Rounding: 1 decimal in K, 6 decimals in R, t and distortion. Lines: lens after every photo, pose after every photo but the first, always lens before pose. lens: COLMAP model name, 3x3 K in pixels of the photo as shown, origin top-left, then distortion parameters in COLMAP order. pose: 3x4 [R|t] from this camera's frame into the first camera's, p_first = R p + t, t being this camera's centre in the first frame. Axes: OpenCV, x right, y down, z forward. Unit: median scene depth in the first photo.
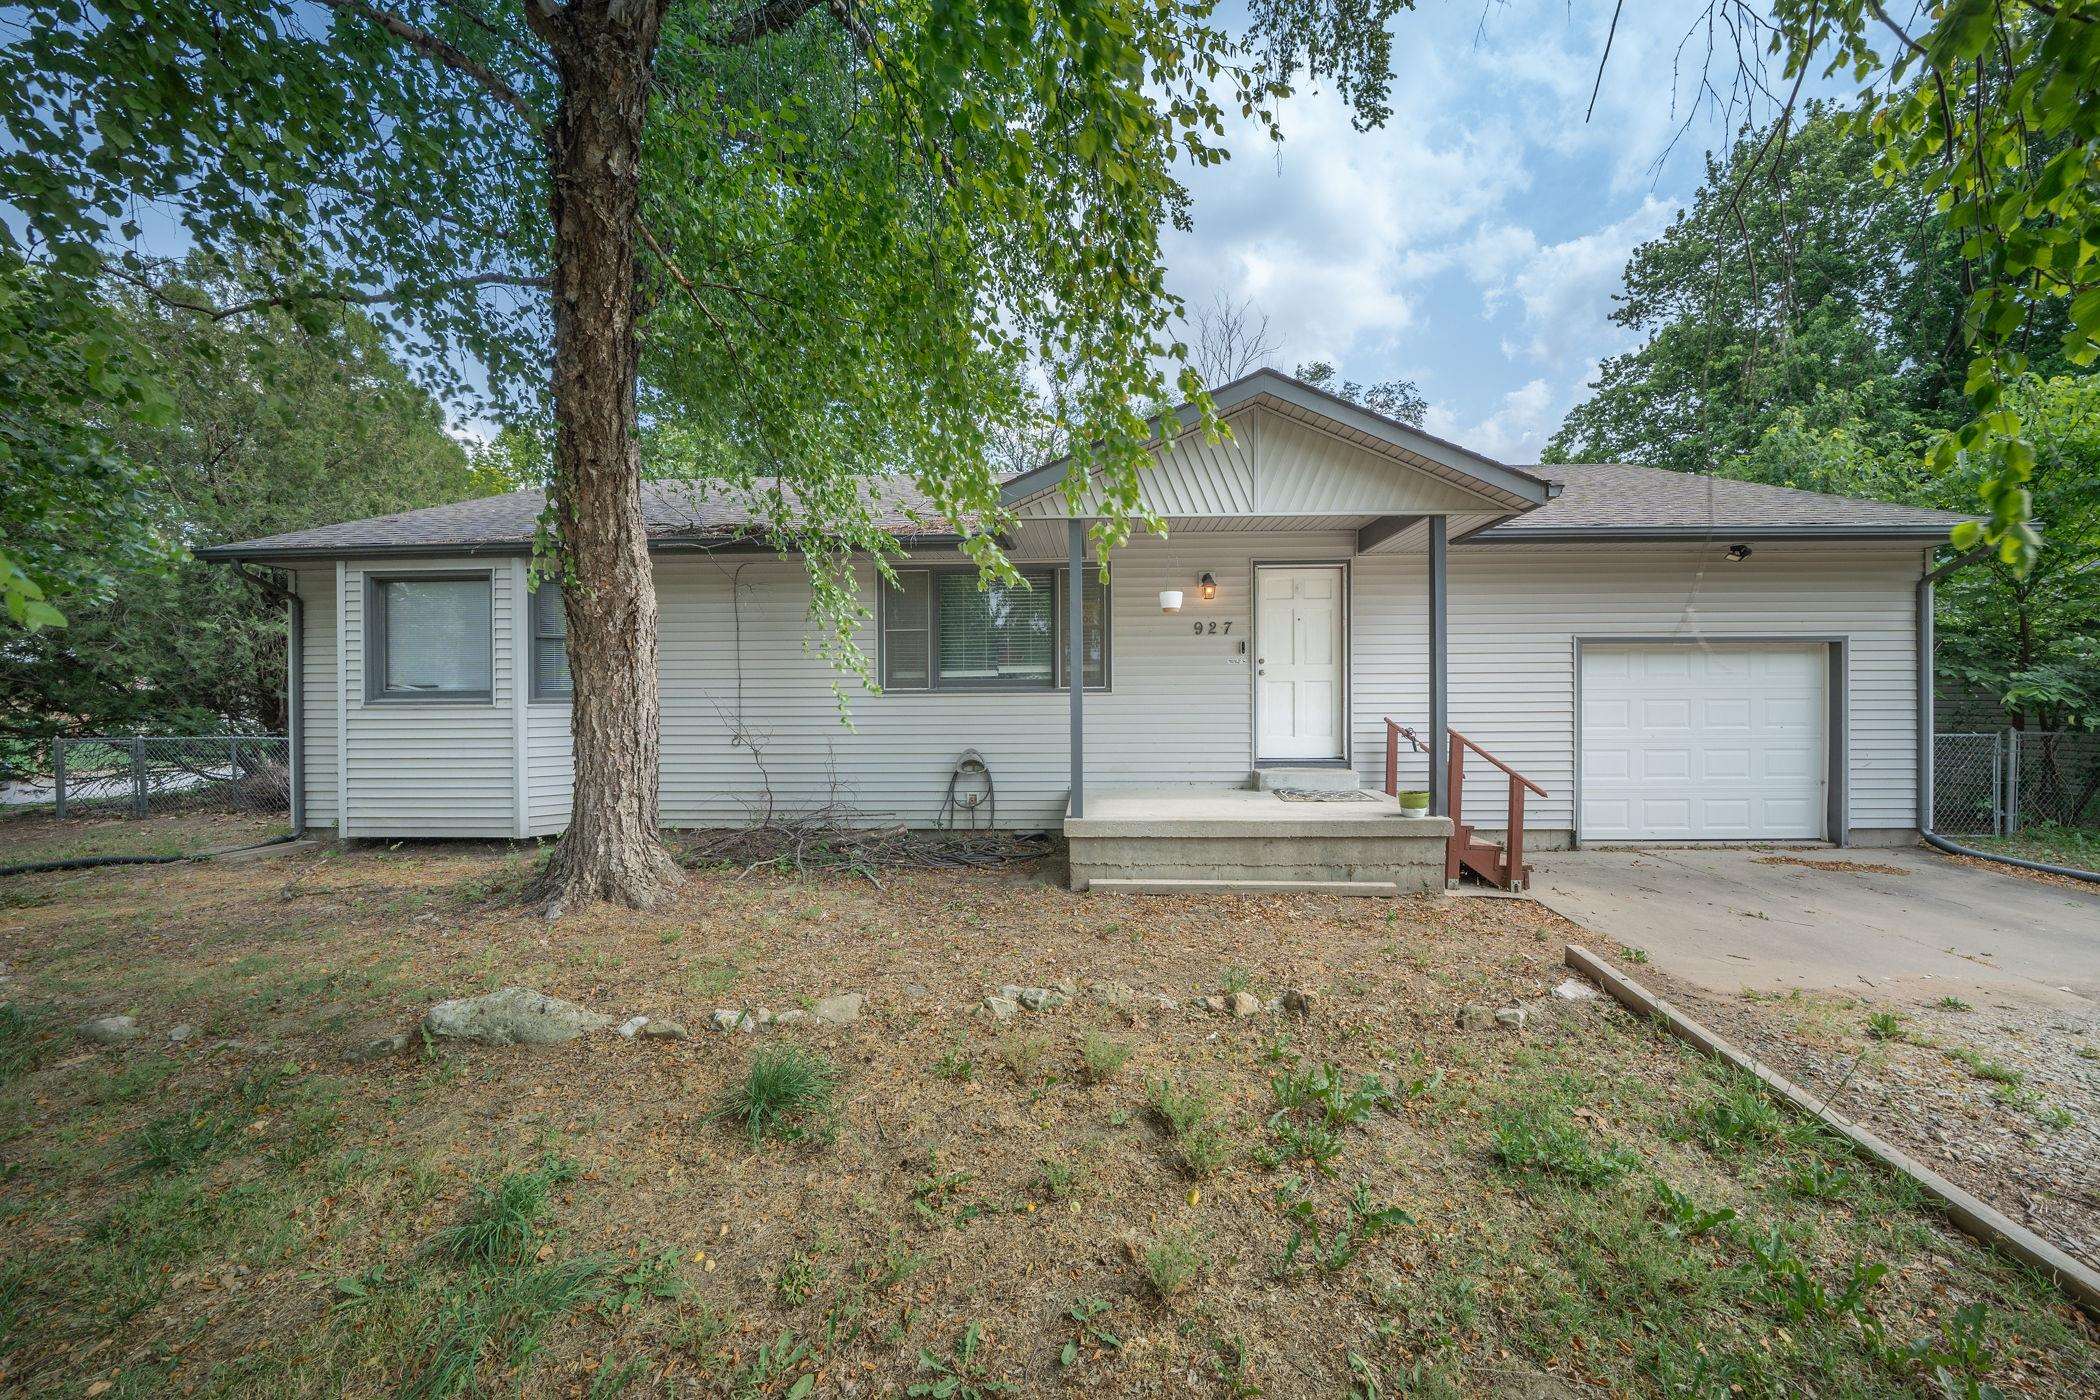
lens RADIAL K [[722.9, 0, 1064.6], [0, 722.9, 701.5], [0, 0, 1]] dist [-0.002195, 0.000069]
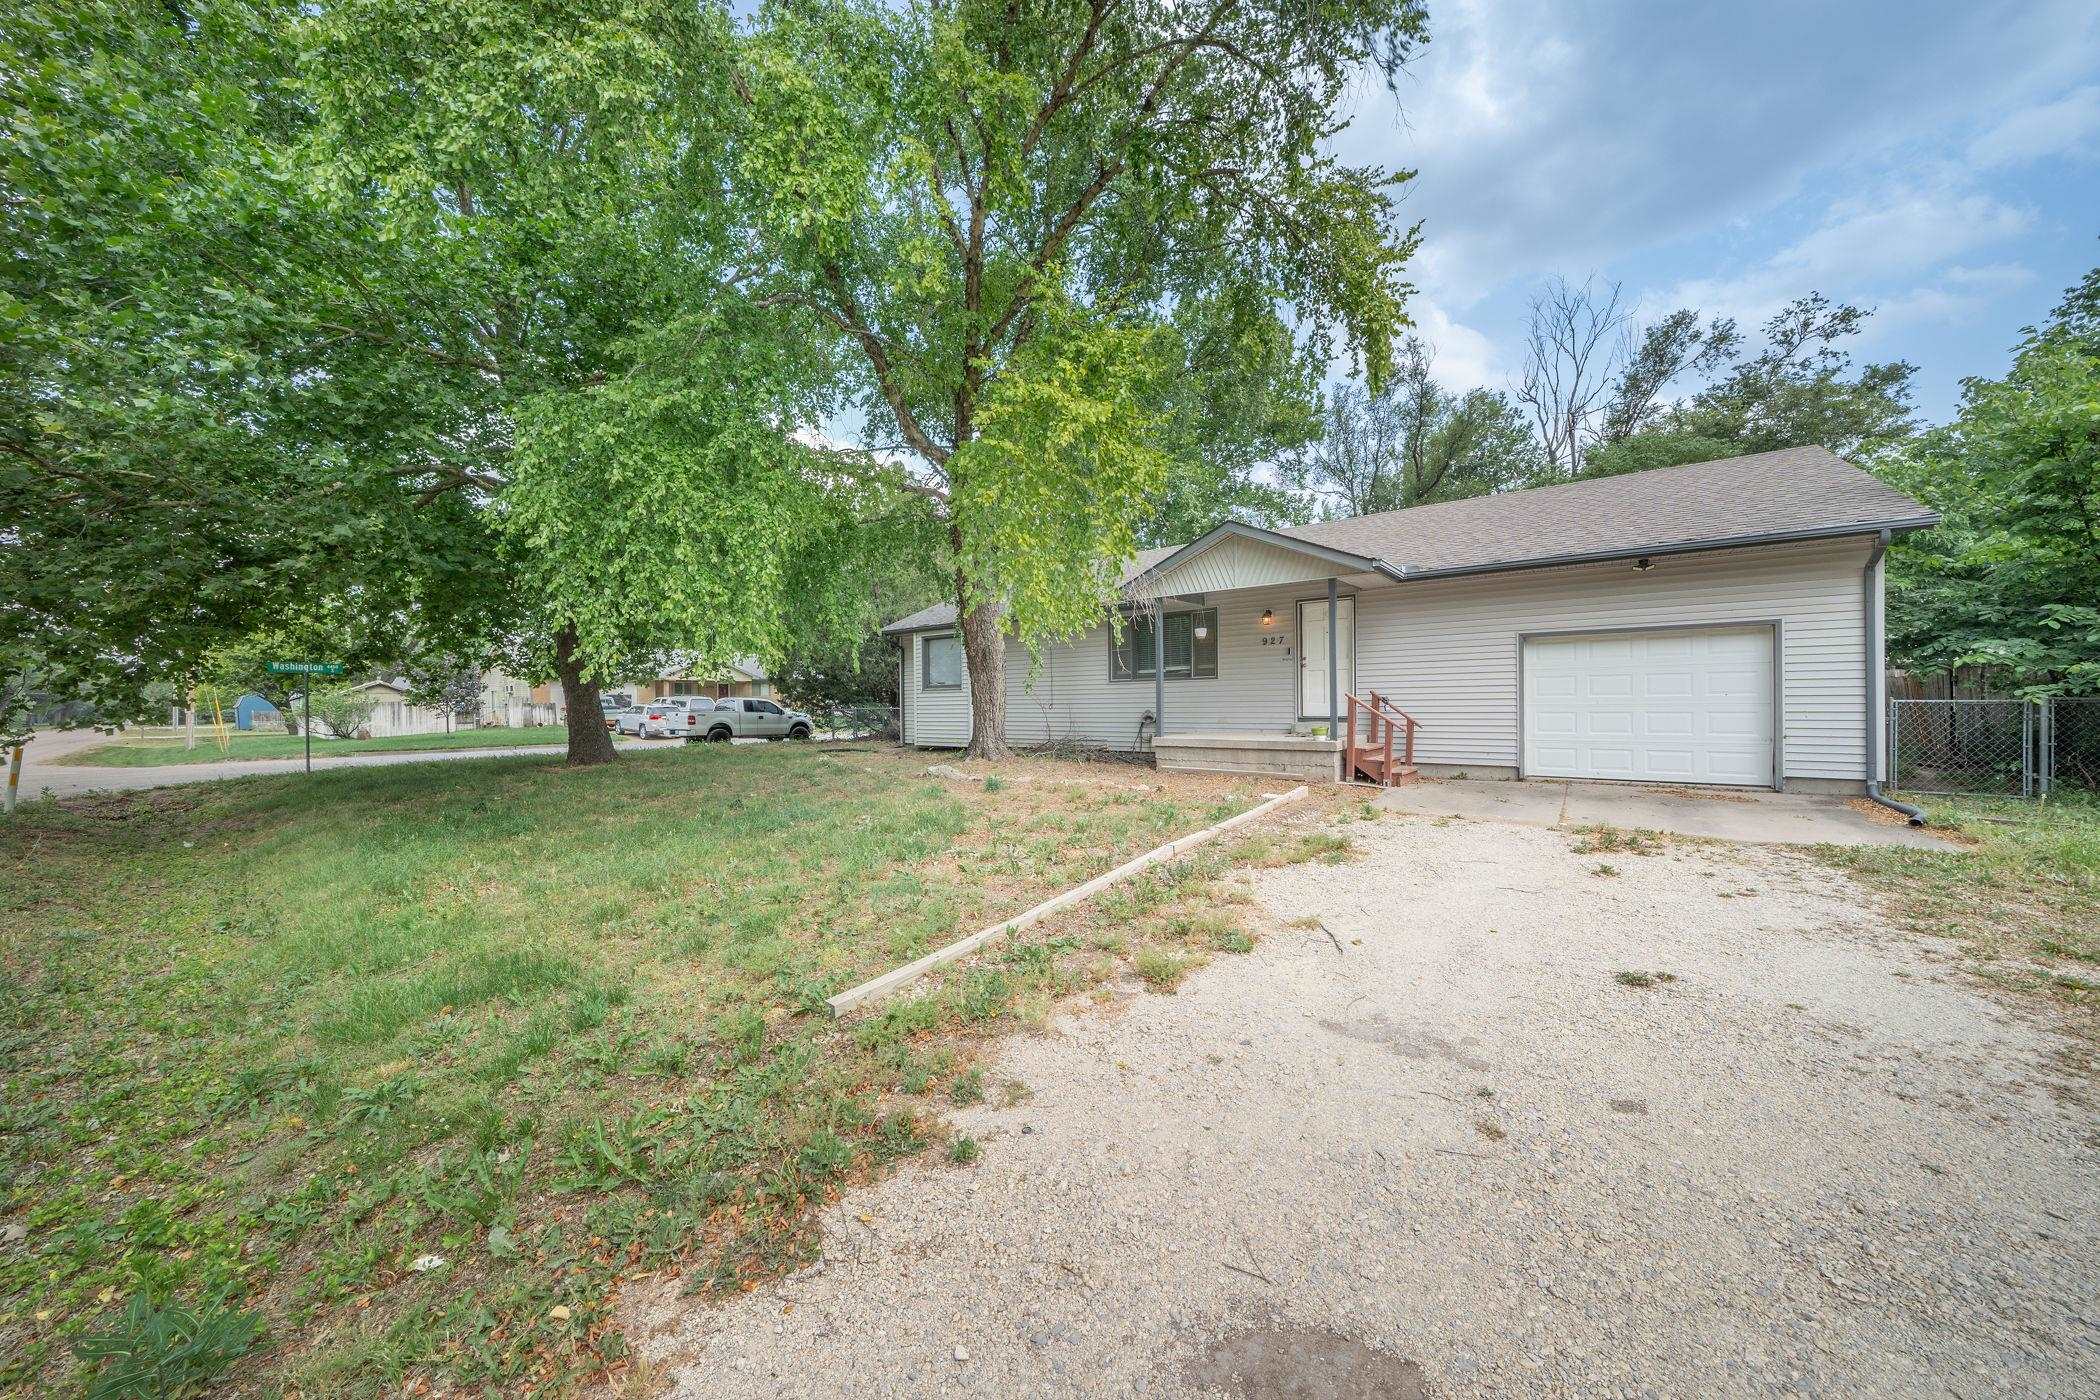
lens RADIAL K [[722.9, 0, 1044.1], [0, 722.9, 703.0], [0, 0, 1]] dist [-0.002195, 0.000069]
pose [[0.812025, -0.003733, -0.583610, 0.776190], [0.003327, 0.999993, -0.001768, 0.049176], [0.583613, -0.000506, 0.812032, -0.727632]]
